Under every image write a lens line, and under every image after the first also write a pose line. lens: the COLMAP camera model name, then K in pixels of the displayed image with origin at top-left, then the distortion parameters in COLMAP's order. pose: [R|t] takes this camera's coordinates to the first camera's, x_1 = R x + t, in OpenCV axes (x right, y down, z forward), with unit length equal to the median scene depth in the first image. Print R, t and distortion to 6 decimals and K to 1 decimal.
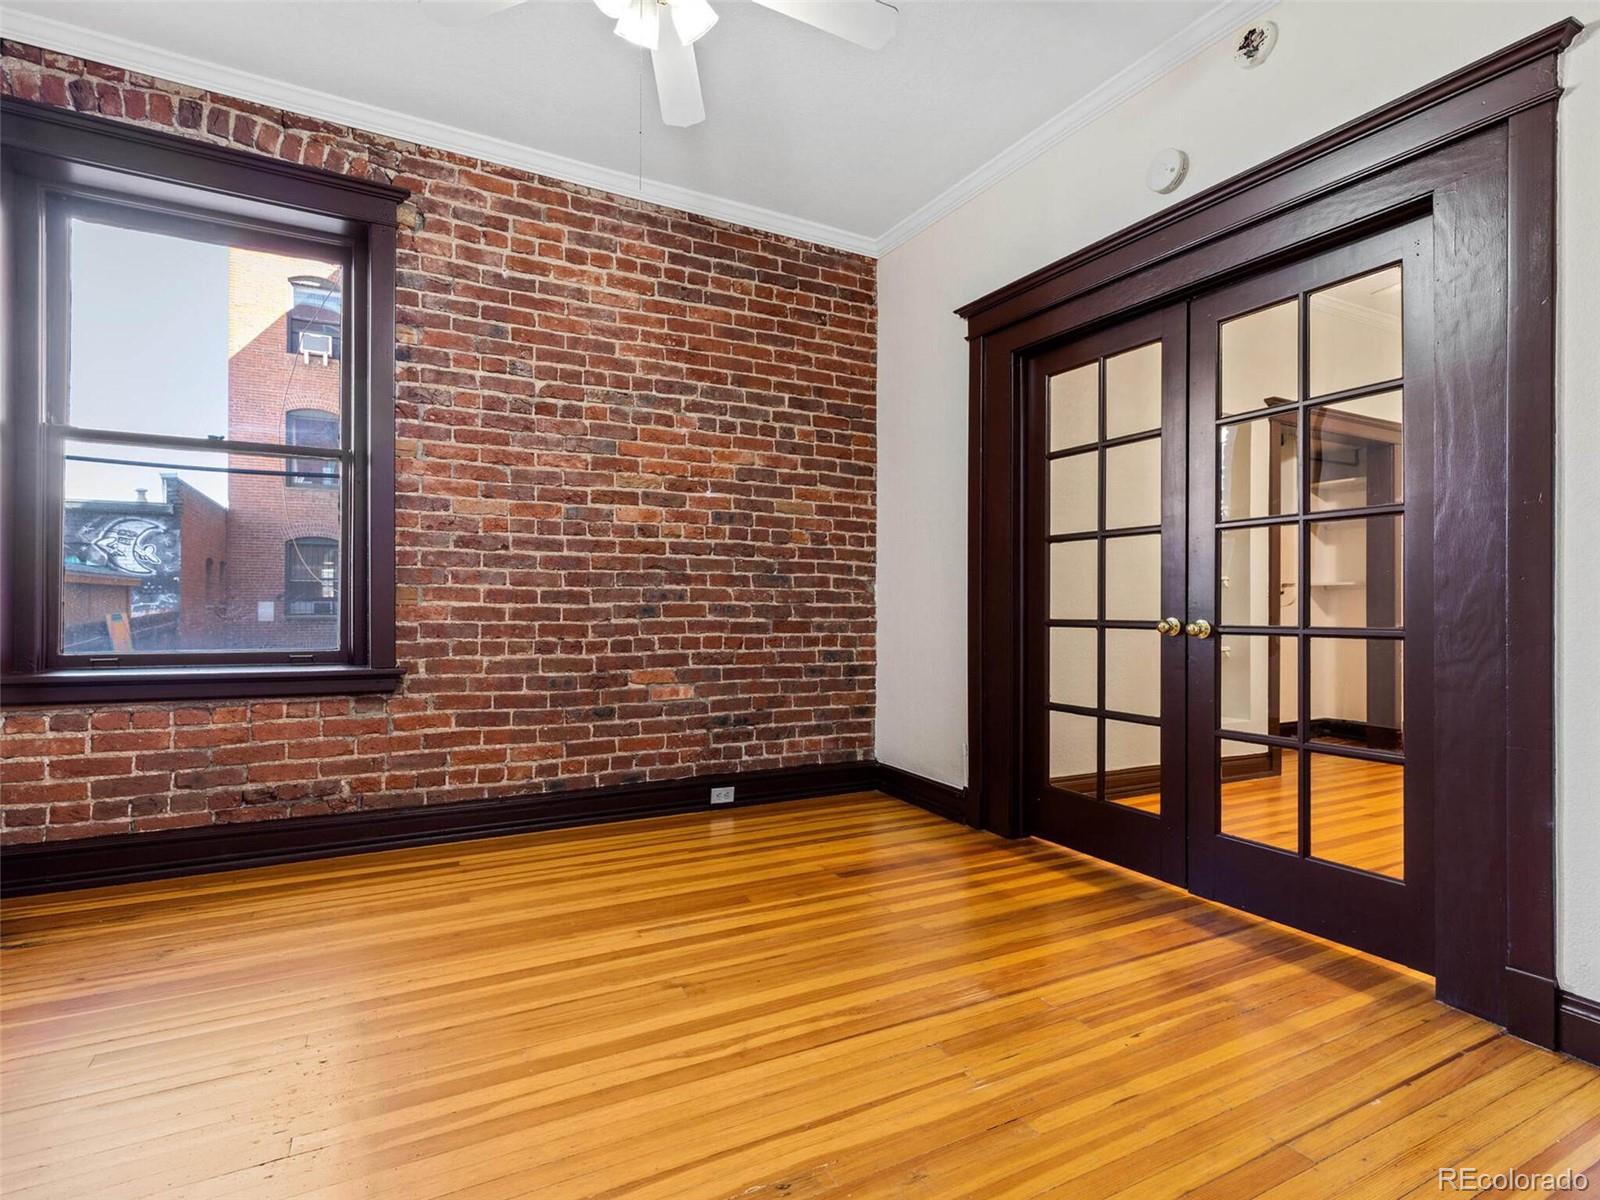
lens RADIAL K [[811.6, 0, 814.1], [0, 811.6, 598.2], [0, 0, 1]] dist [0.017337, -0.005711]
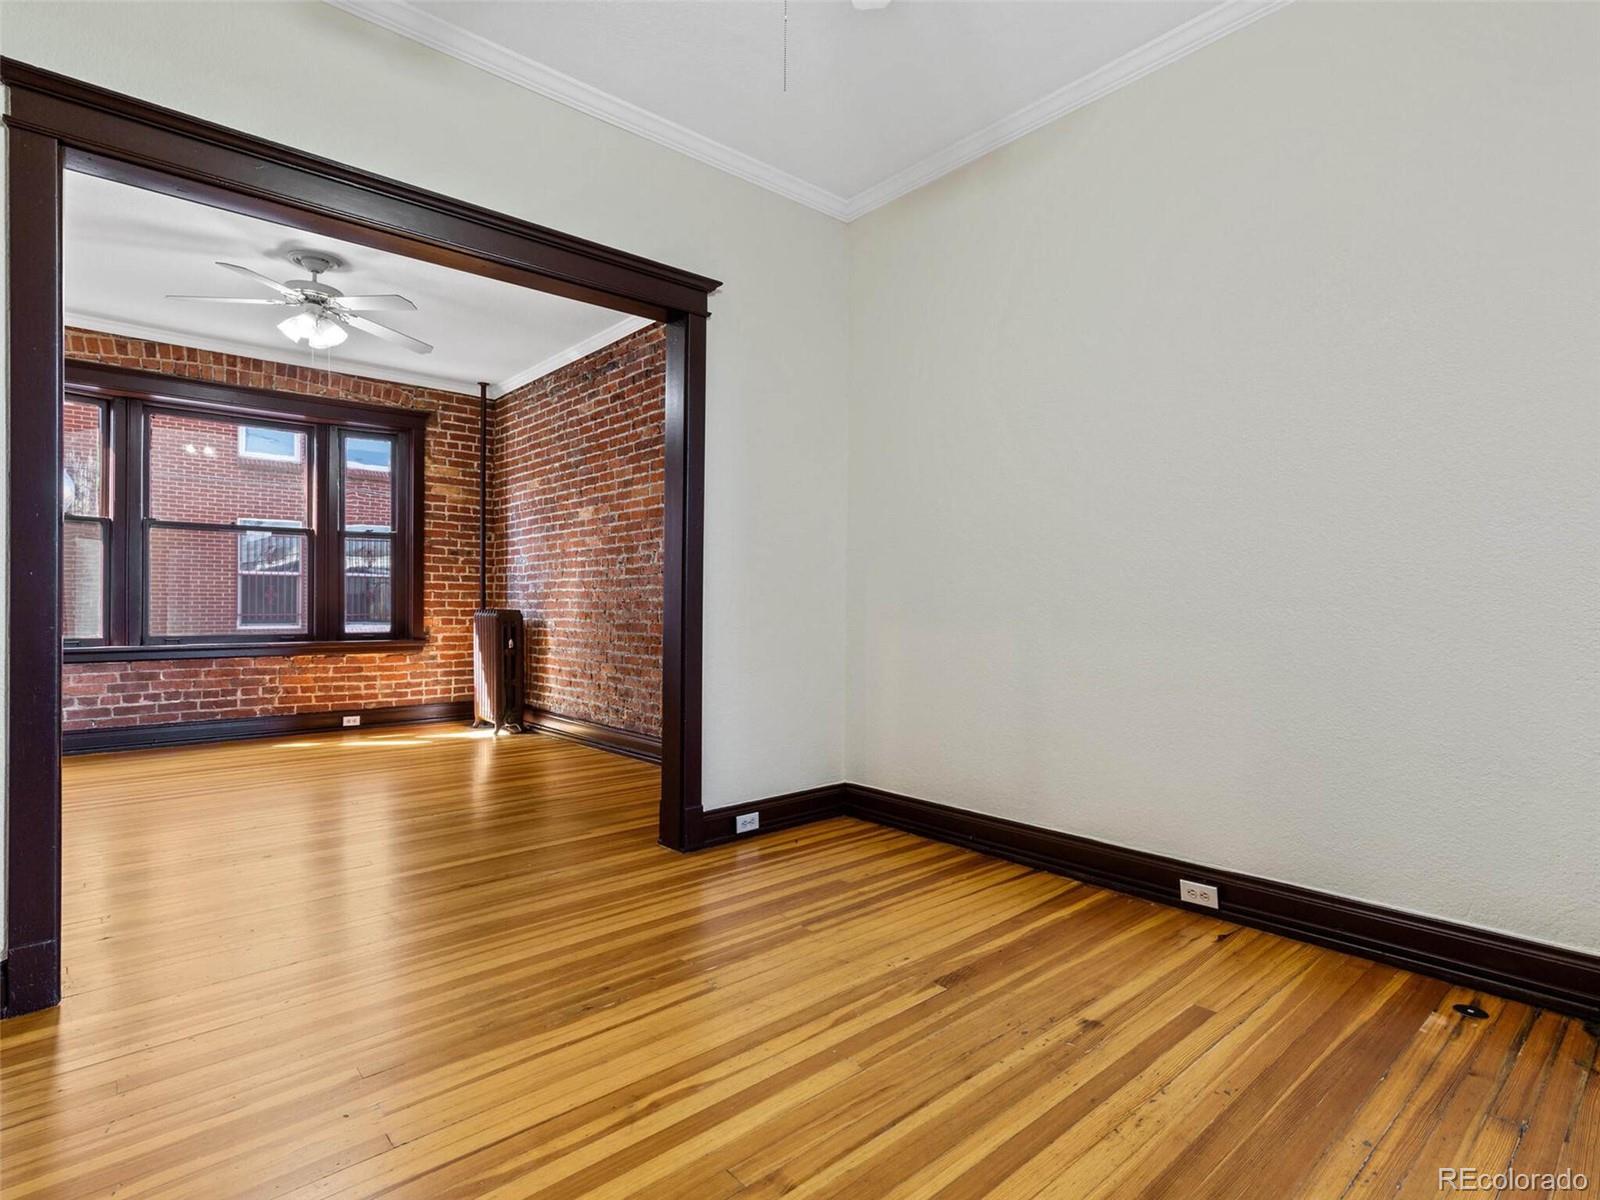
lens RADIAL K [[811.6, 0, 806.5], [0, 811.6, 603.0], [0, 0, 1]] dist [0.017337, -0.005711]
pose [[-0.975972, -0.013019, -0.217507, -0.039358], [-0.012570, 0.999915, -0.003446, 0.001632], [0.217533, -0.000629, -0.976053, 1.070093]]
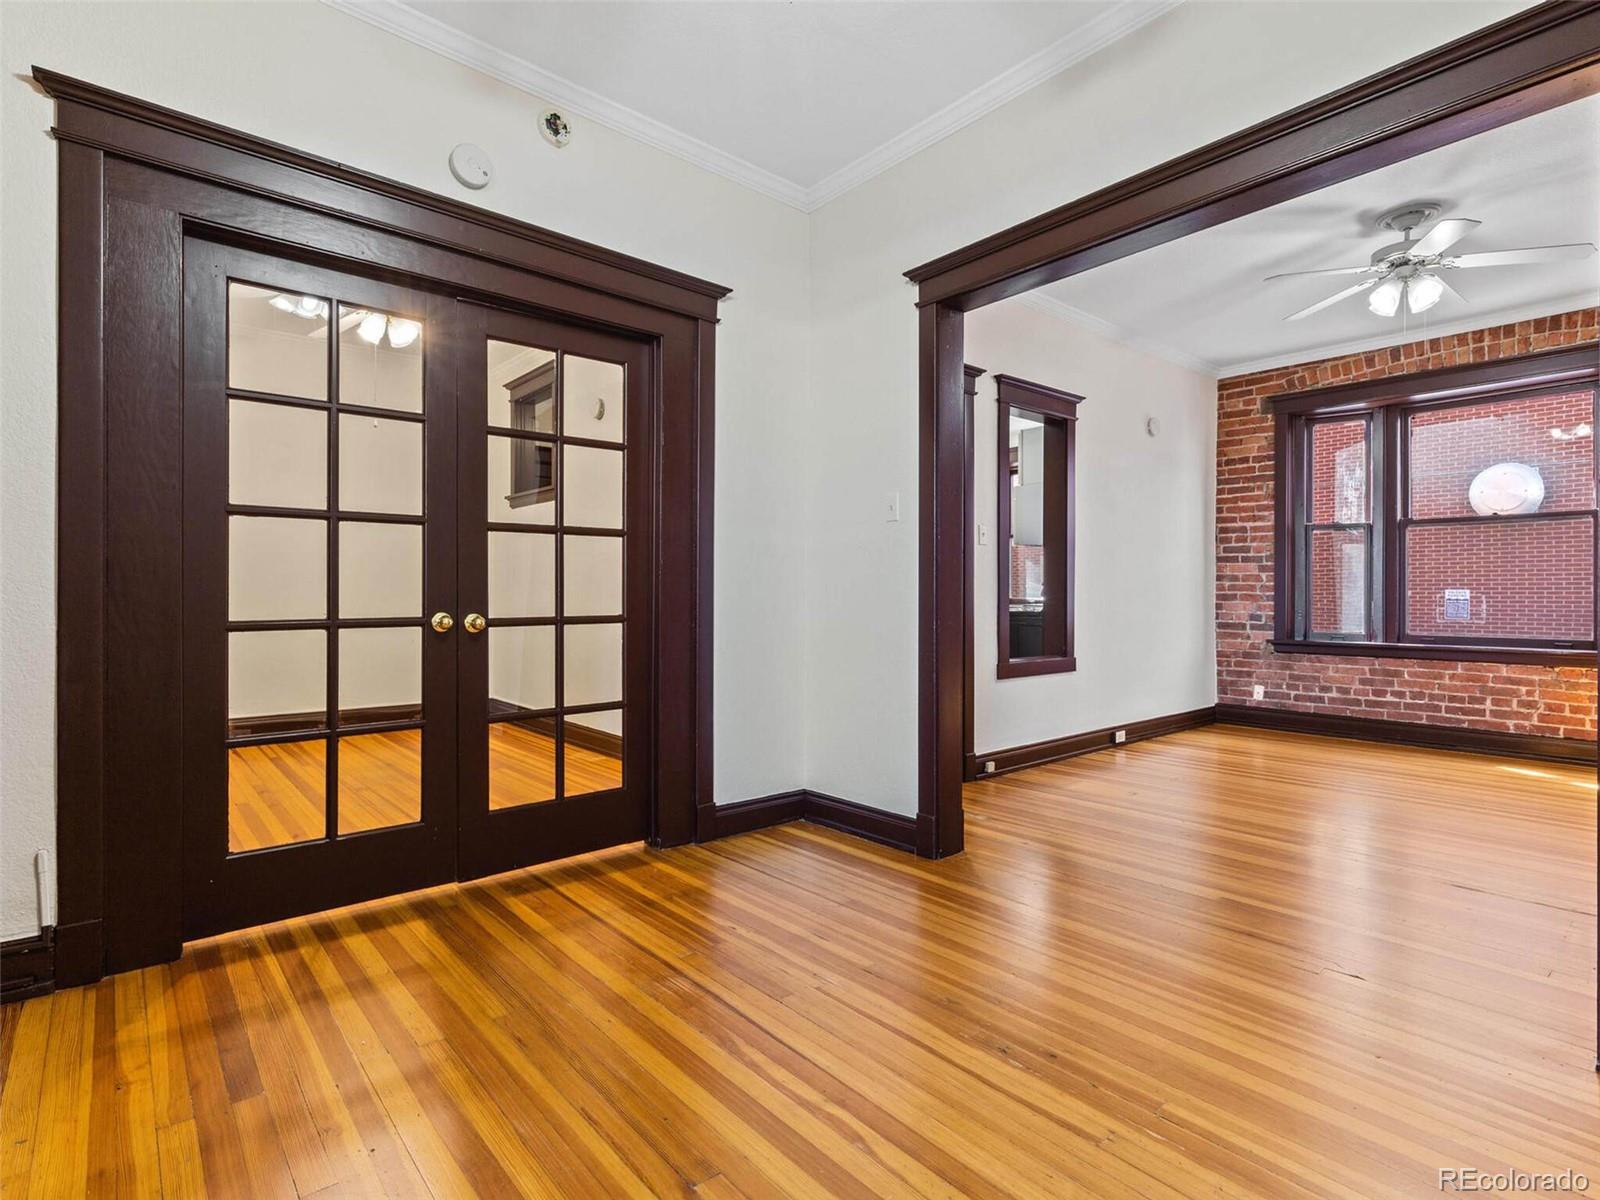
lens RADIAL K [[811.6, 0, 813.3], [0, 811.6, 591.4], [0, 0, 1]] dist [0.017337, -0.005711]
pose [[-0.200024, -0.003943, 0.979783, -0.537315], [-0.005948, 0.999978, 0.002810, -0.006694], [-0.979773, -0.005266, -0.200043, 0.670151]]
